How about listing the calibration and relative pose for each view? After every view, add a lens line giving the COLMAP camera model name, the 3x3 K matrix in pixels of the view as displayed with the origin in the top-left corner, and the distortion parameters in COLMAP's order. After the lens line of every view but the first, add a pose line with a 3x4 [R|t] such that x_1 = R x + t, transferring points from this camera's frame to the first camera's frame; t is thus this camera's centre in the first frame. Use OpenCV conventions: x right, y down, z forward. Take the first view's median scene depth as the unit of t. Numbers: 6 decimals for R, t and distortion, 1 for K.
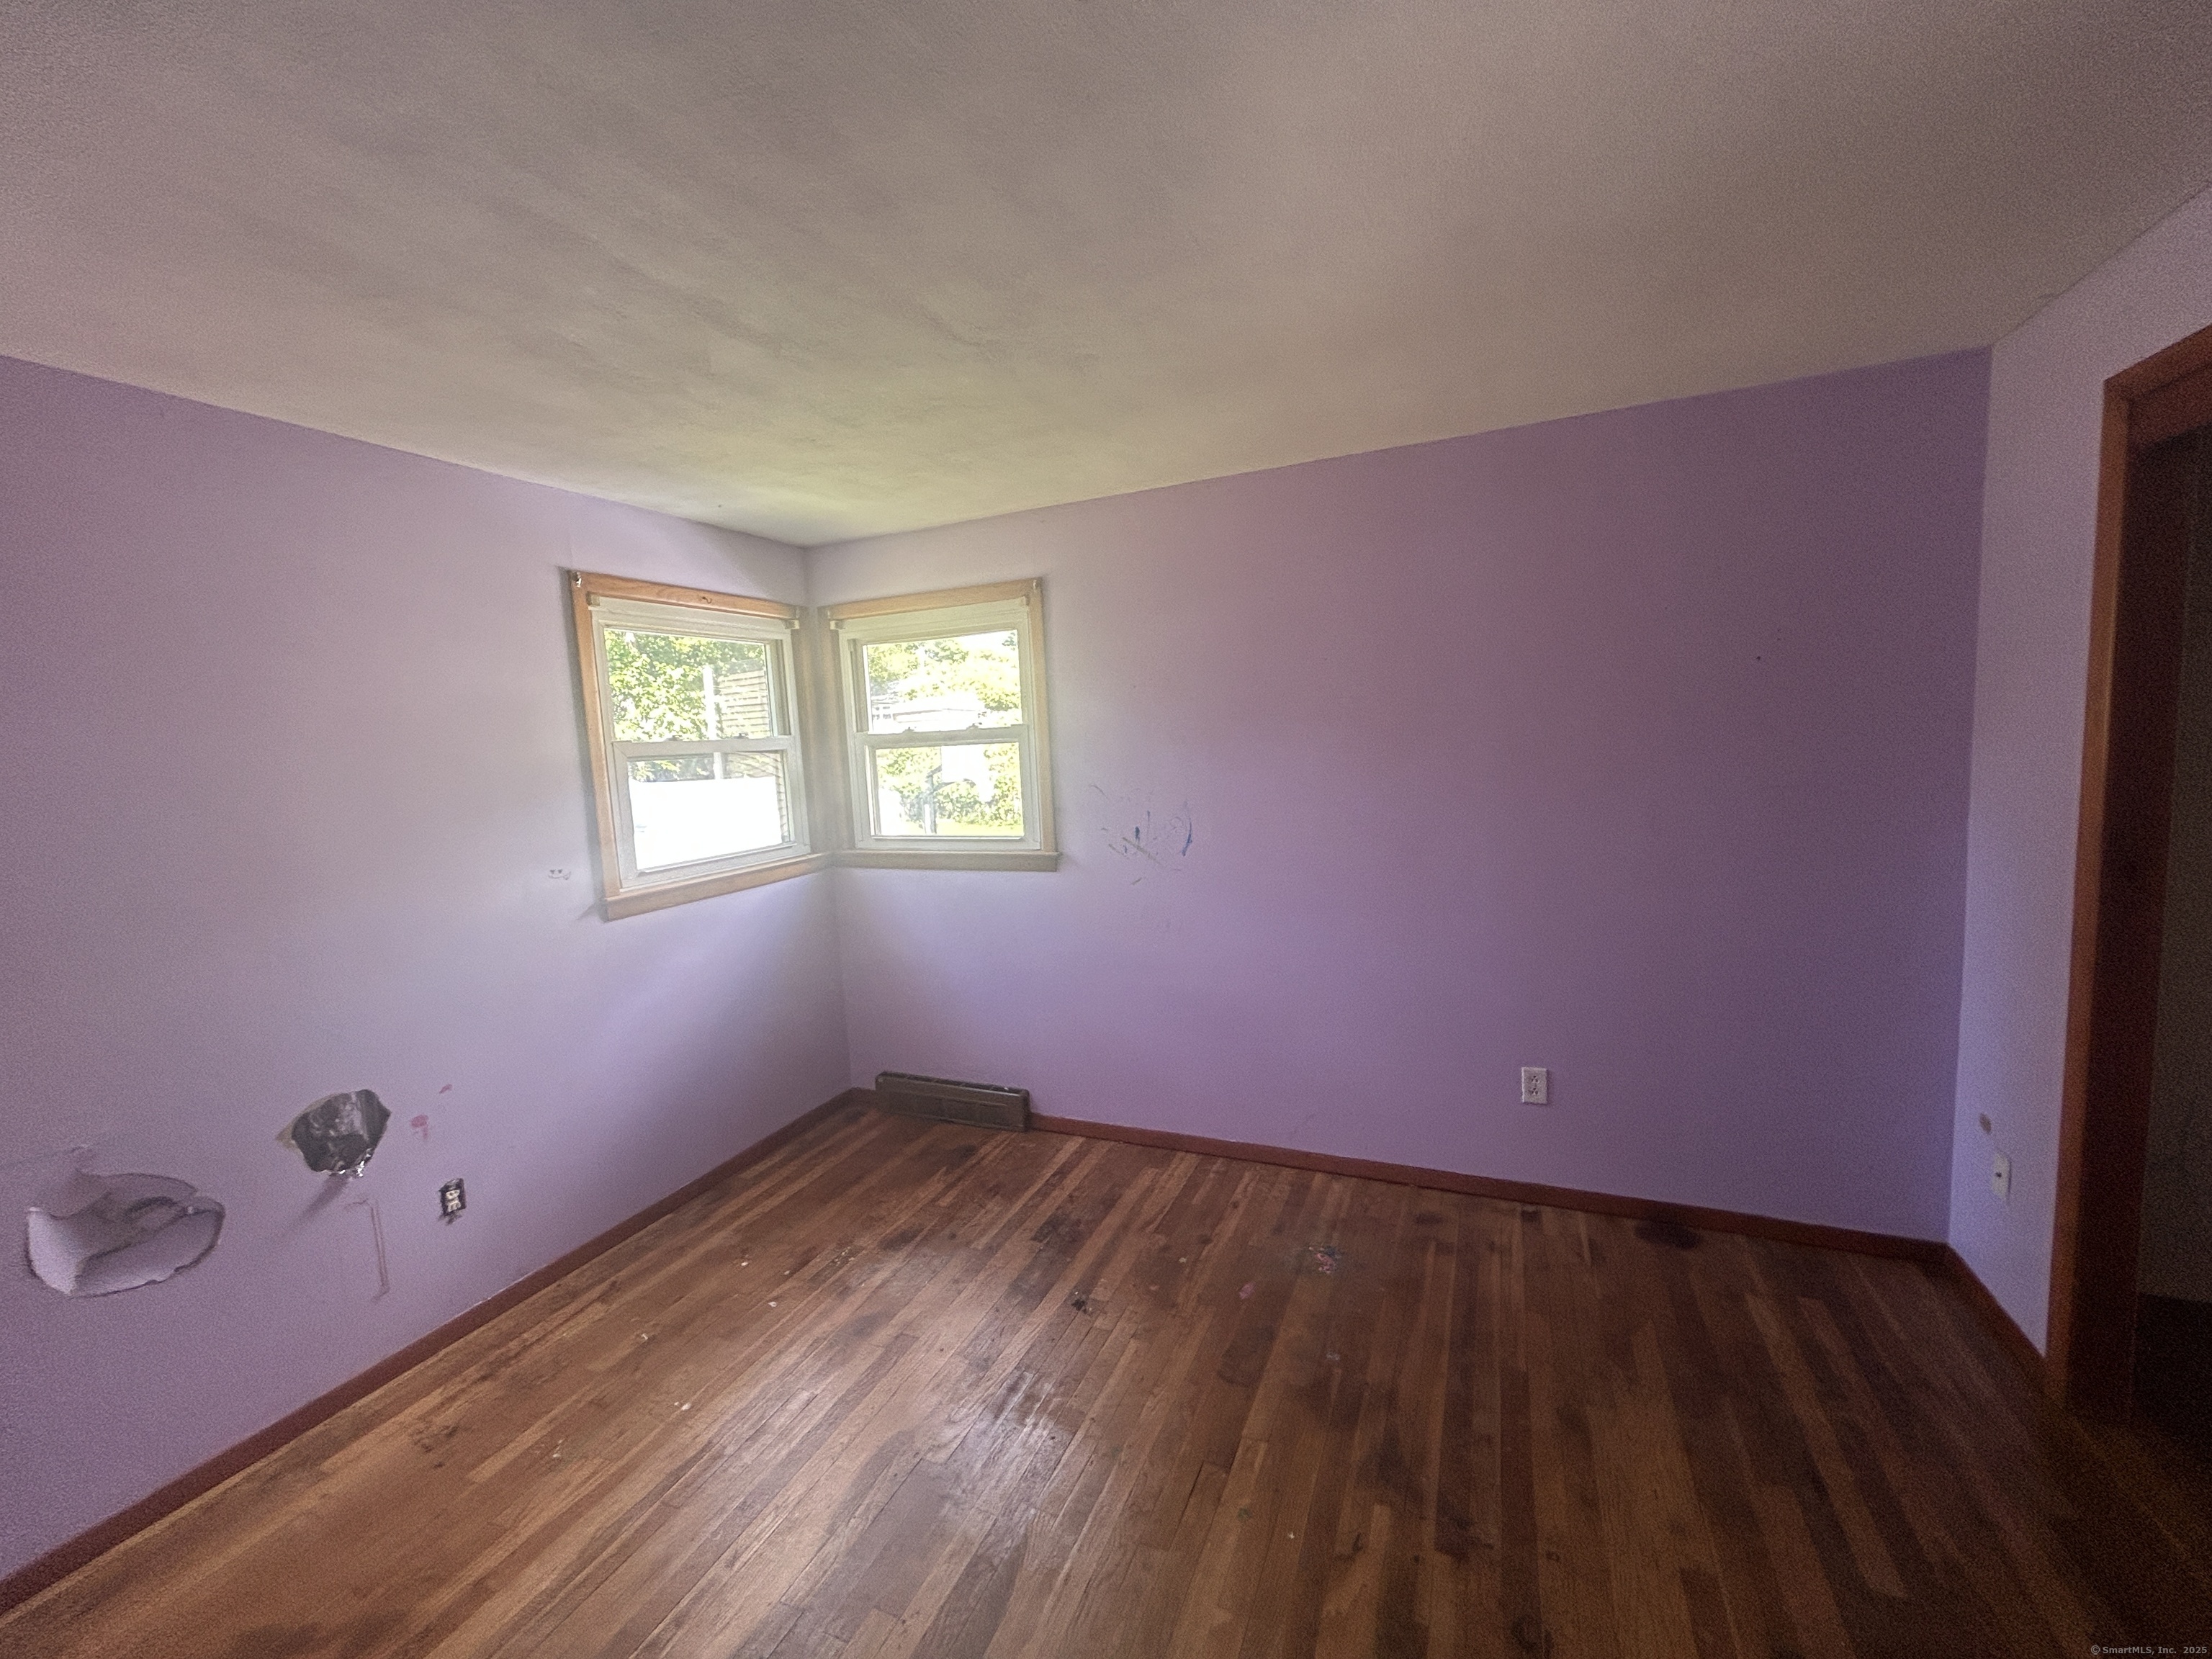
lens RADIAL K [[890.8, 0, 1101.7], [0, 890.8, 828.8], [0, 0, 1]] dist [-0.000756, 0.000343]
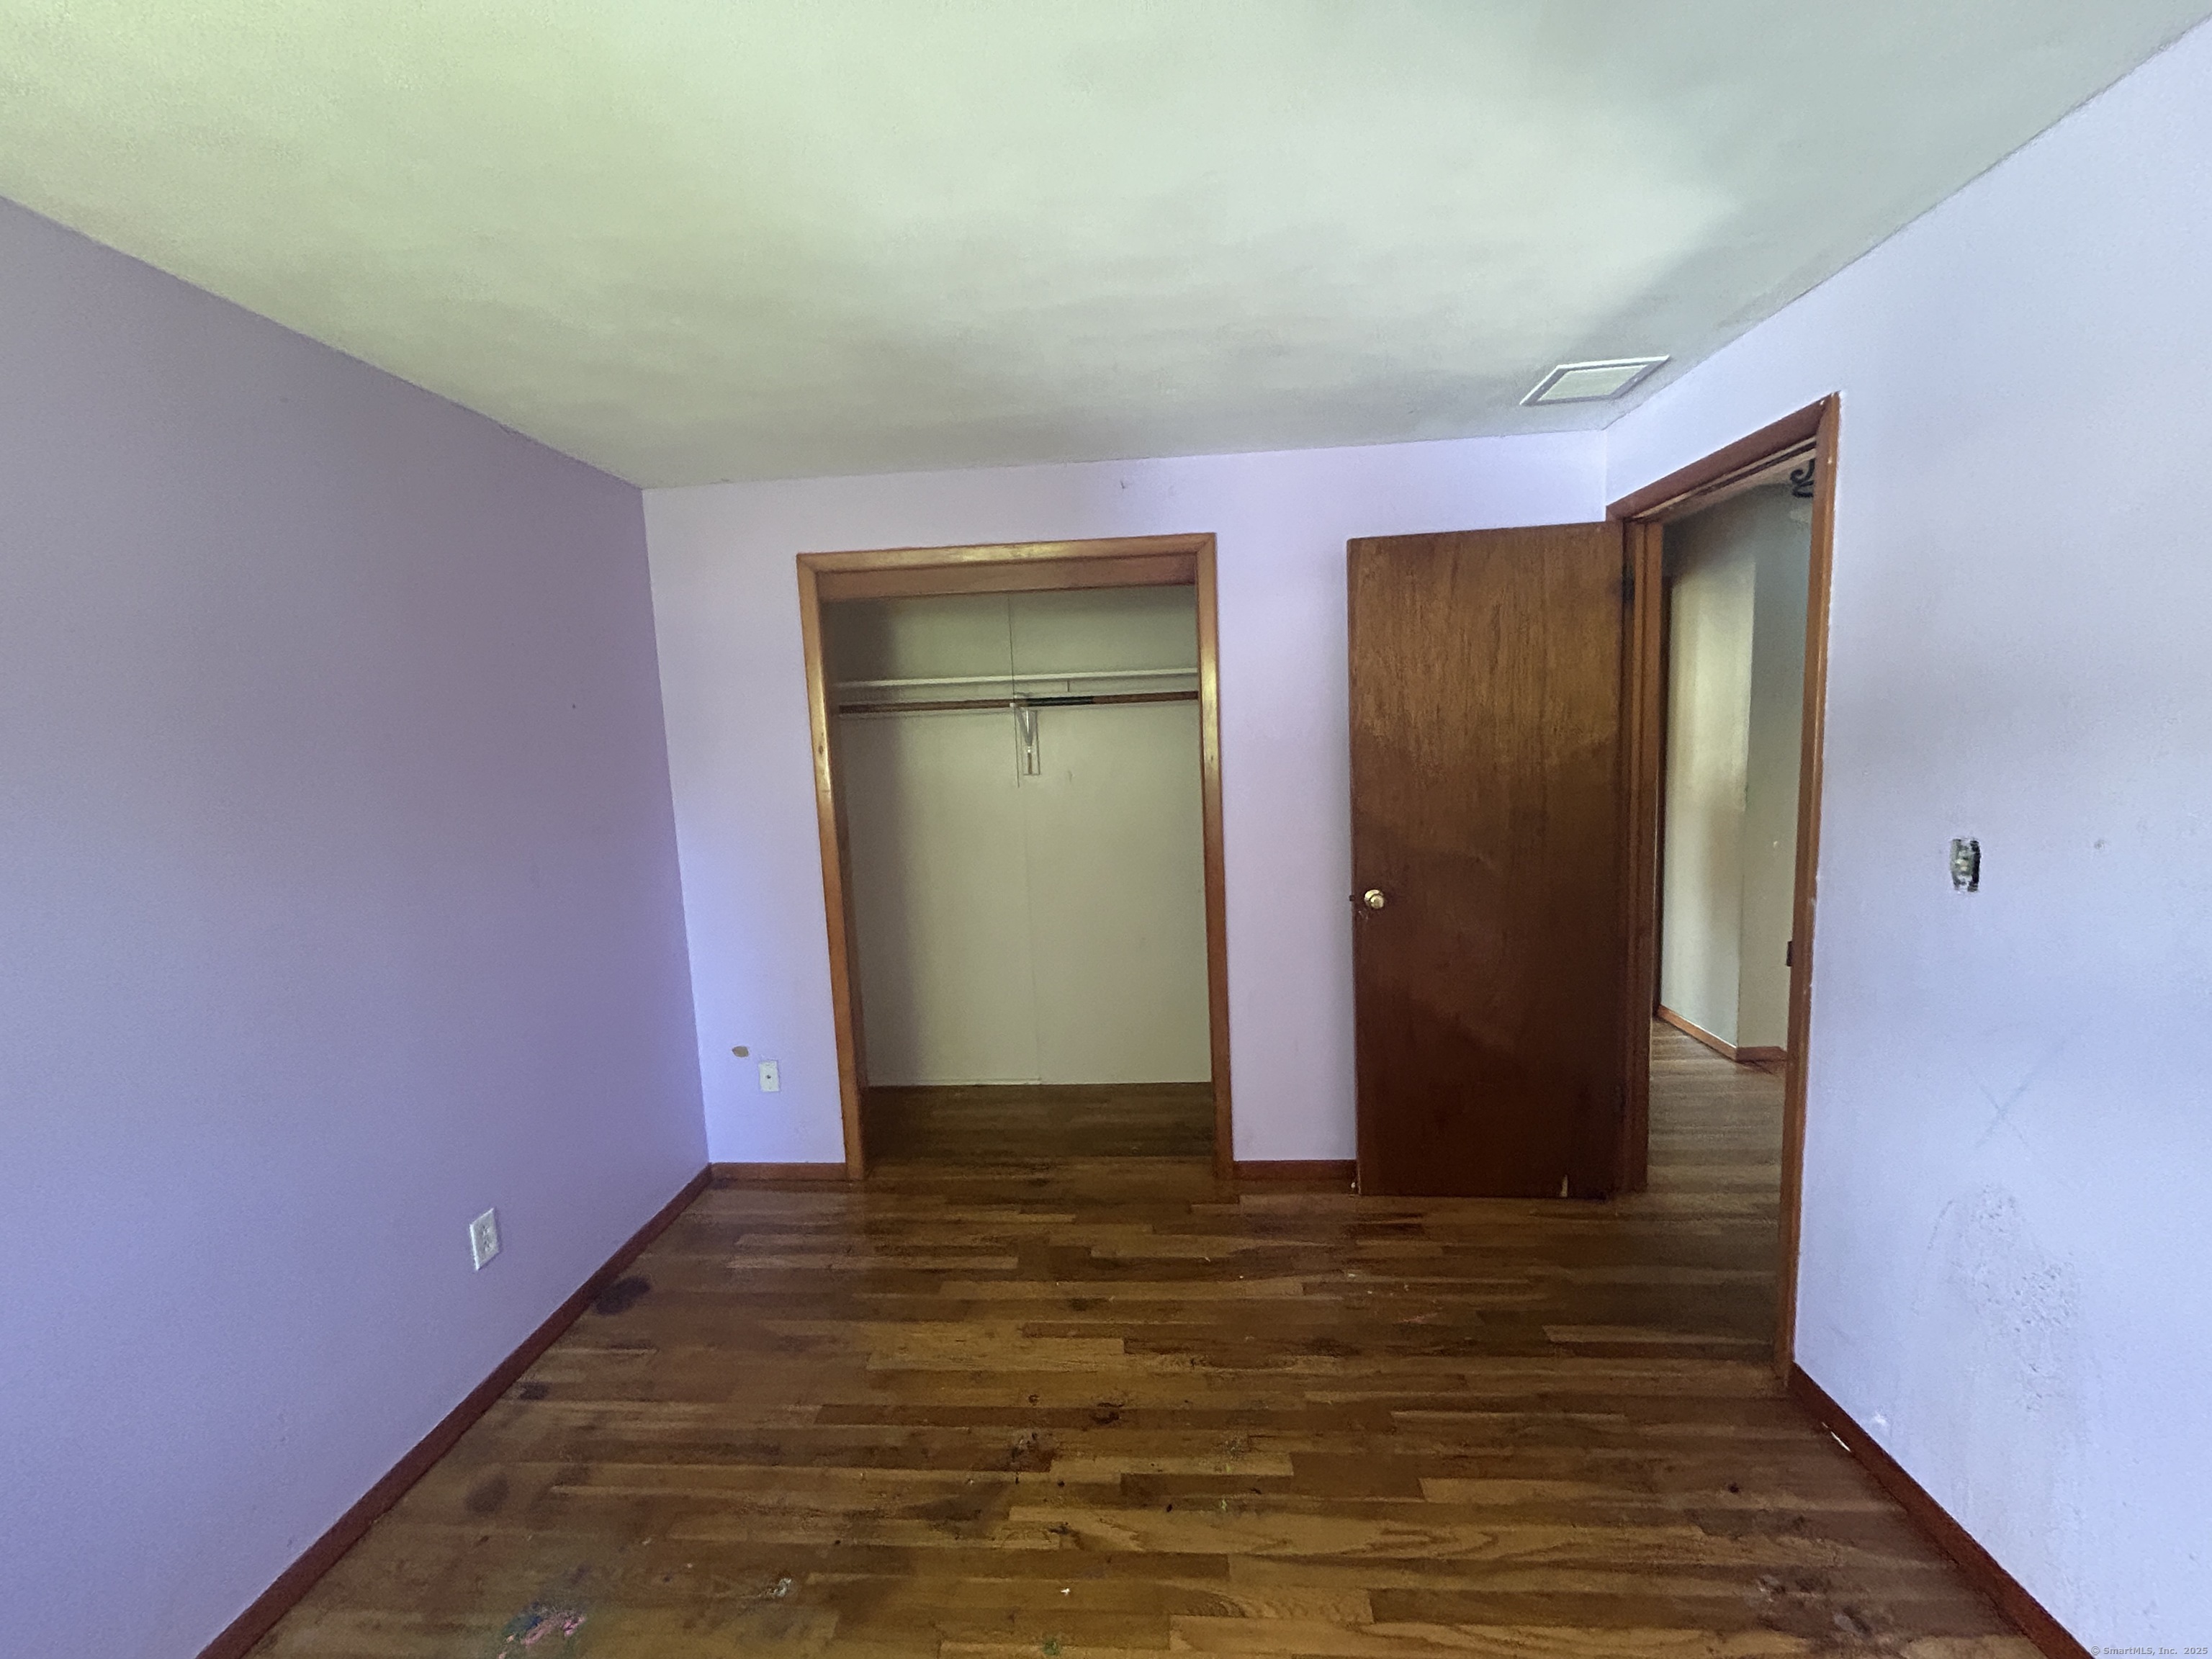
lens RADIAL K [[890.8, 0, 1101.3], [0, 890.8, 825.8], [0, 0, 1]] dist [-0.000756, 0.000343]
pose [[-0.338718, -0.040409, 0.940020, -0.582510], [0.160506, 0.981951, 0.100047, -0.075972], [-0.927097, 0.184766, -0.326118, 1.009671]]
